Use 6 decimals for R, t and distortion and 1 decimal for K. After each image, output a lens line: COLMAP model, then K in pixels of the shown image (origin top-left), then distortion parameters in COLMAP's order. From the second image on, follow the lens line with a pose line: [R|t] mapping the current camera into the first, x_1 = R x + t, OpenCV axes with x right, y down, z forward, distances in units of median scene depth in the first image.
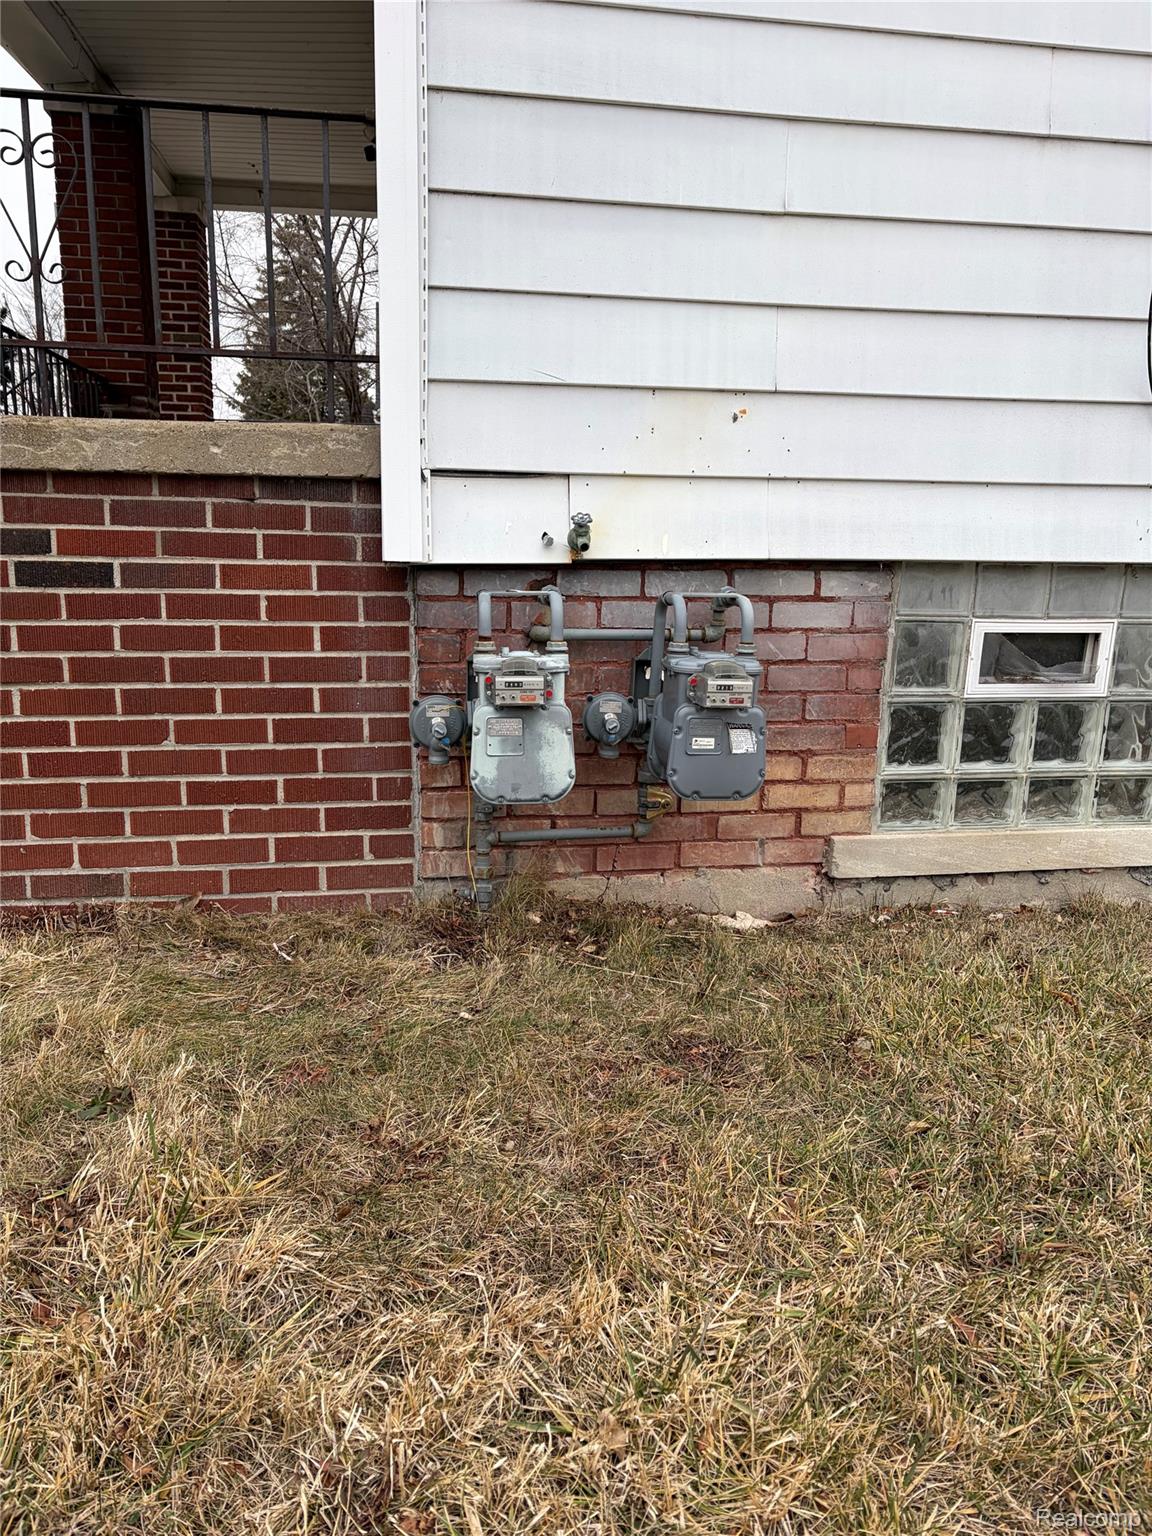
lens RADIAL K [[1160.0, 0, 575.2], [0, 1160.0, 768.6], [0, 0, 1]] dist [0.010872, -0.005748]
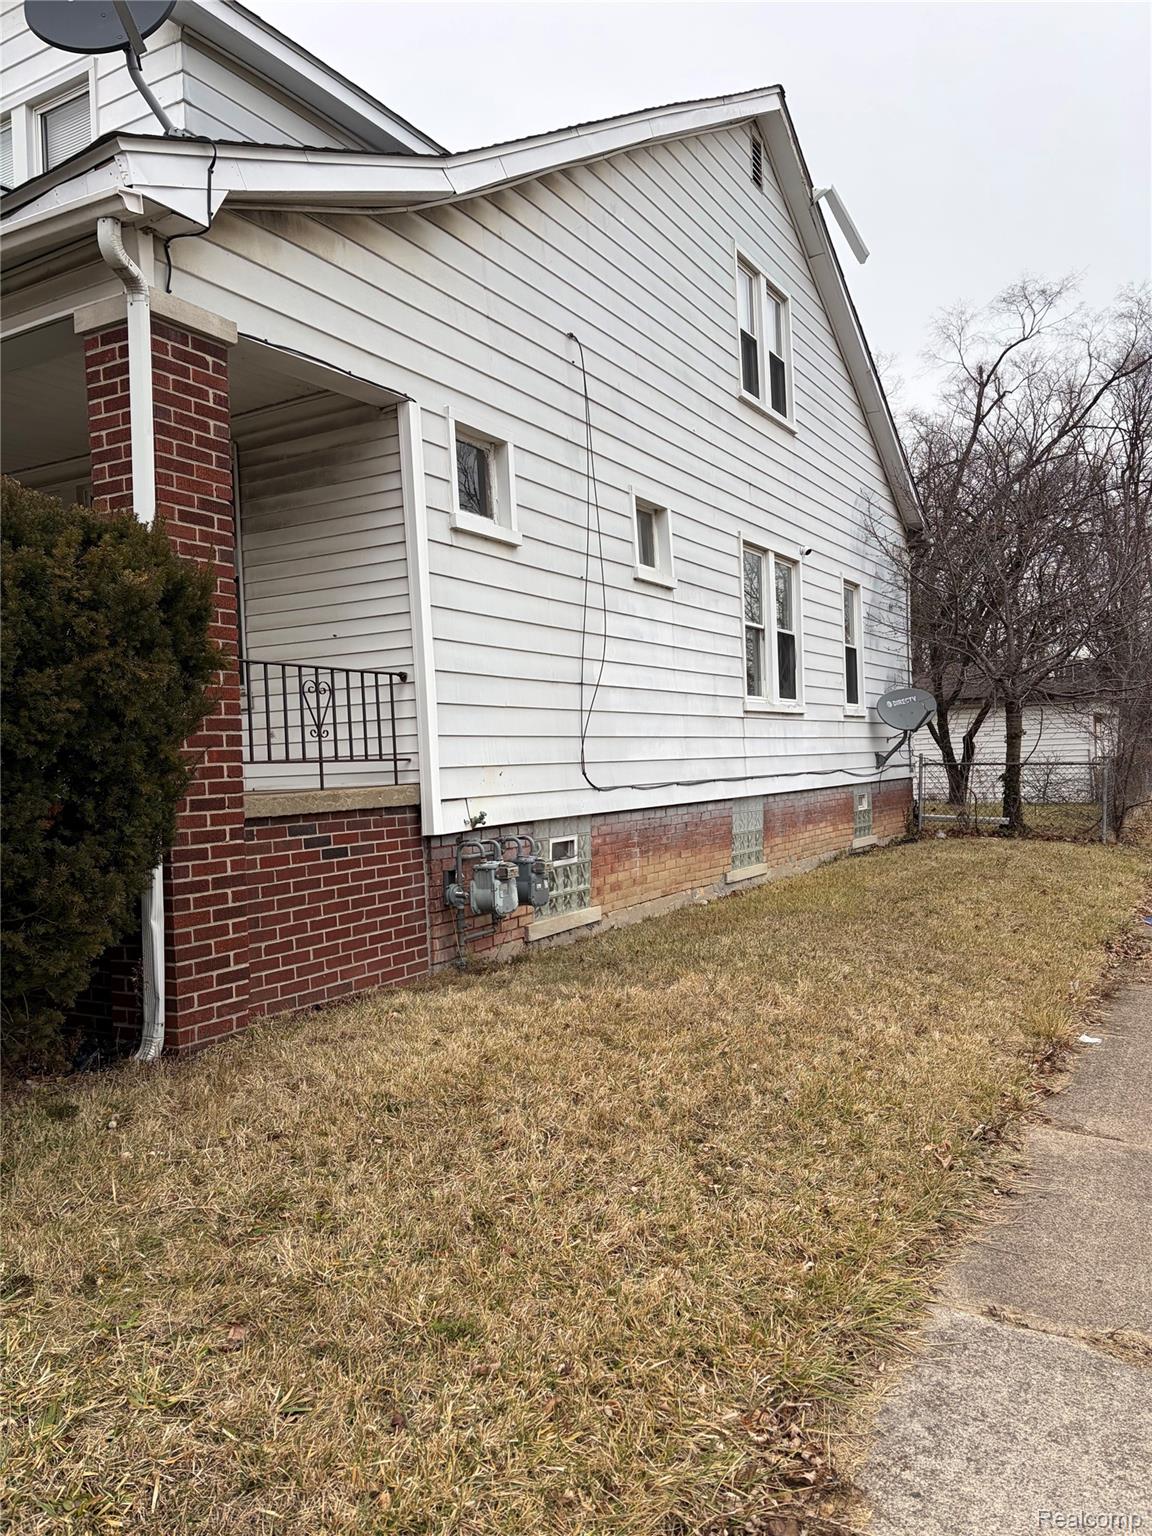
lens RADIAL K [[1160.0, 0, 574.9], [0, 1160.0, 768.3], [0, 0, 1]] dist [0.010872, -0.005748]
pose [[0.615836, -0.043270, 0.786685, -1.897358], [0.212720, 0.970541, -0.113139, 0.036031], [-0.758615, 0.237018, 0.606899, -0.811620]]
